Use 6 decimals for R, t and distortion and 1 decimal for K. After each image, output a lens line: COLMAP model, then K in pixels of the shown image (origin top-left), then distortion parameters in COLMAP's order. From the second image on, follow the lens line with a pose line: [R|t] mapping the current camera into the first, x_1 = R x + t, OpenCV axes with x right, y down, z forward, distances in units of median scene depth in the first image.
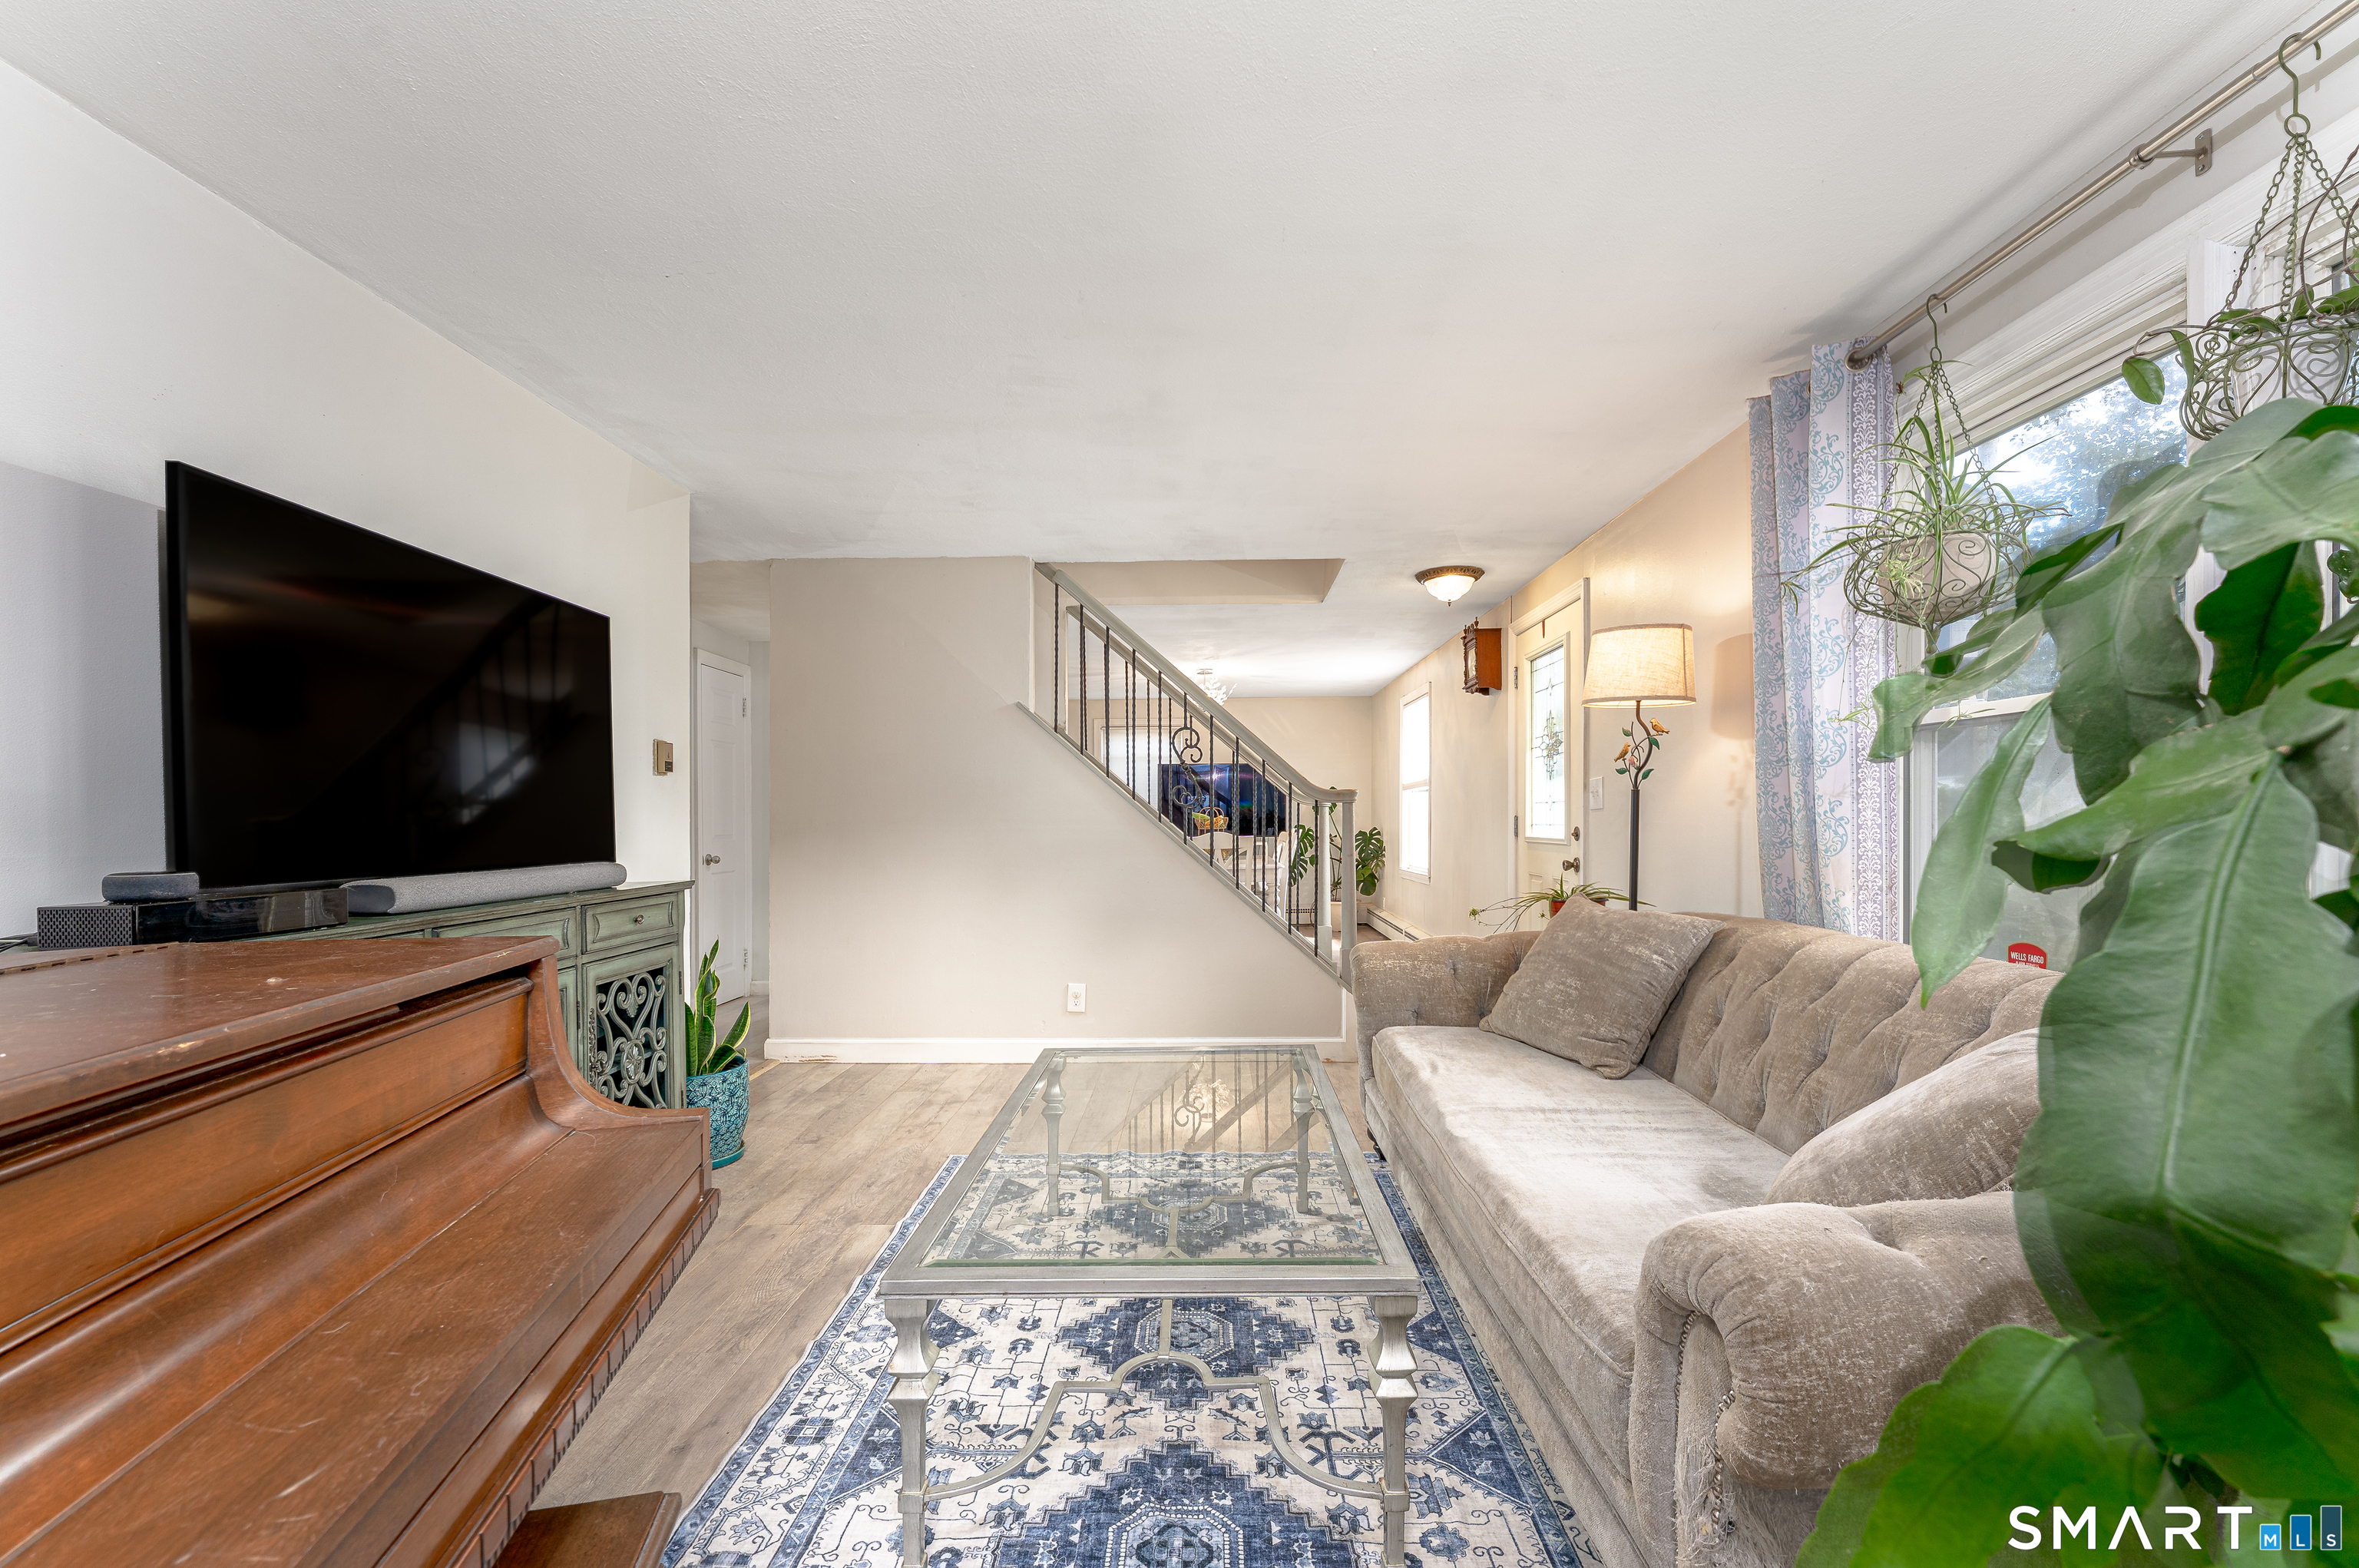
lens RADIAL K [[957.1, 0, 1184.2], [0, 957.1, 800.4], [0, 0, 1]] dist [0.007591, -0.000001]
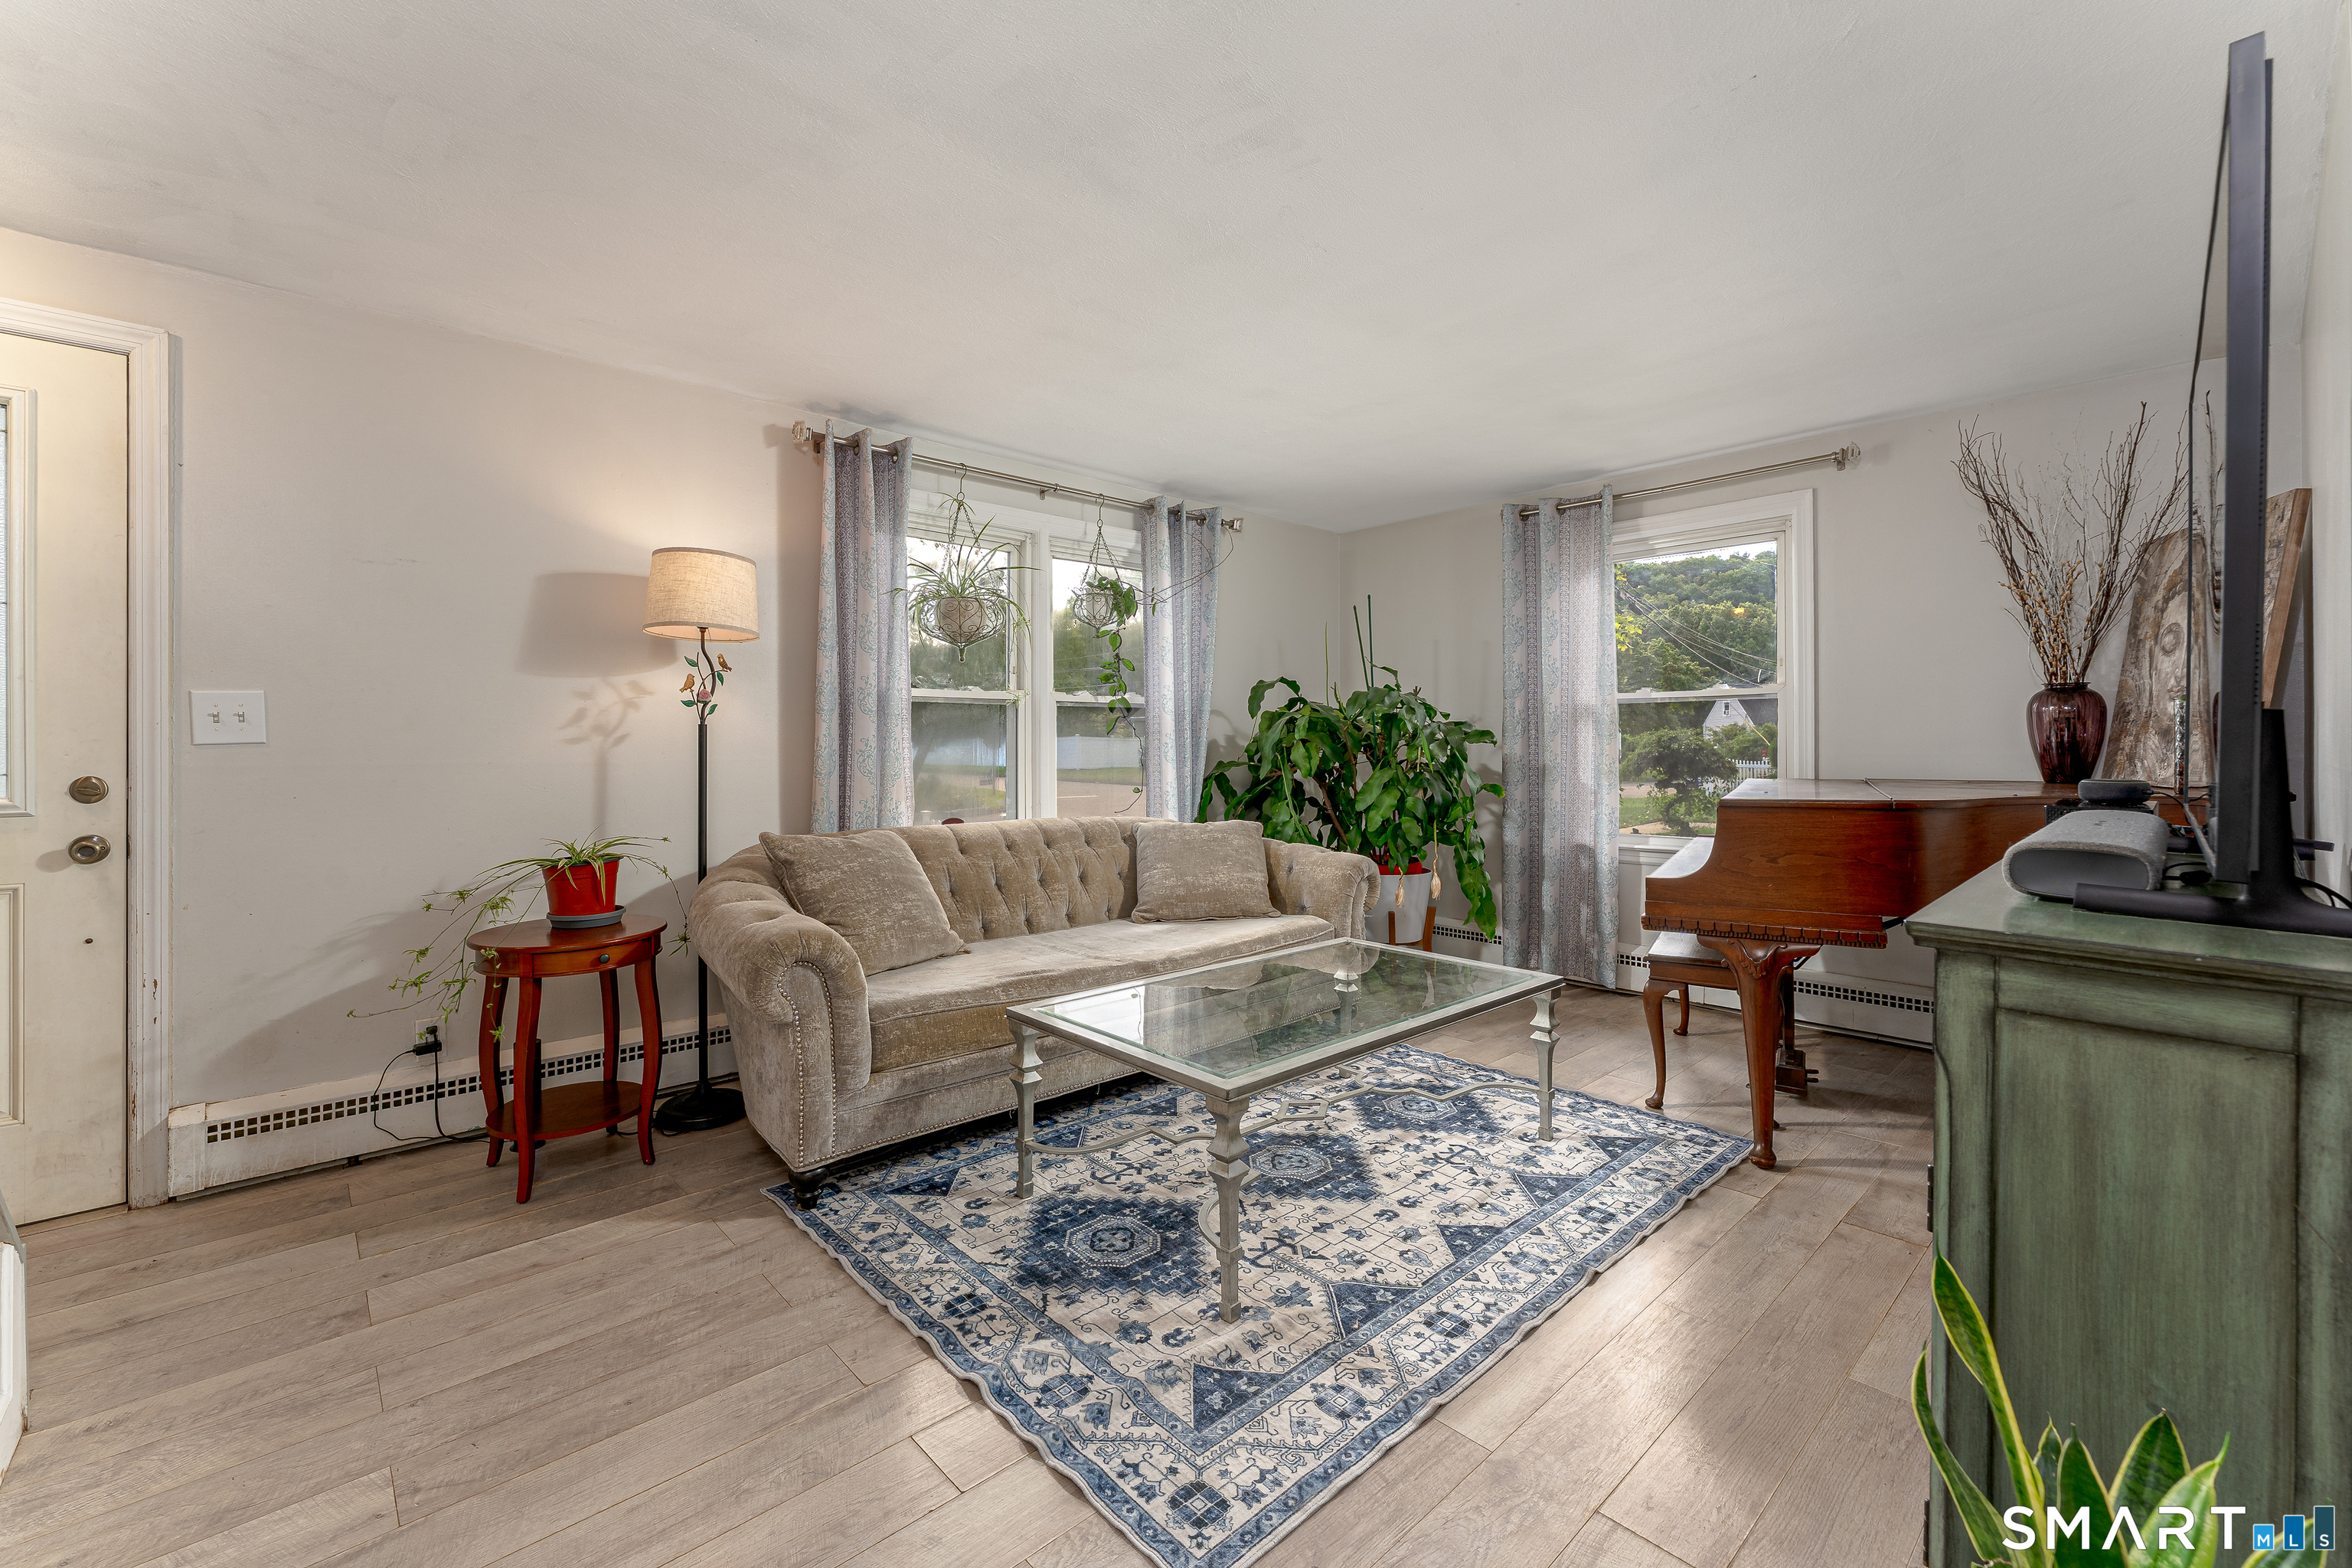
lens RADIAL K [[973.7, 0, 1177.5], [0, 973.7, 765.4], [0, 0, 1]] dist [0.001509, 0.000045]
pose [[-0.694962, -0.001027, 0.719046, -0.834729], [0.000061, 0.999999, 0.001487, 0.043577], [-0.719047, 0.001077, -0.694961, 2.056923]]
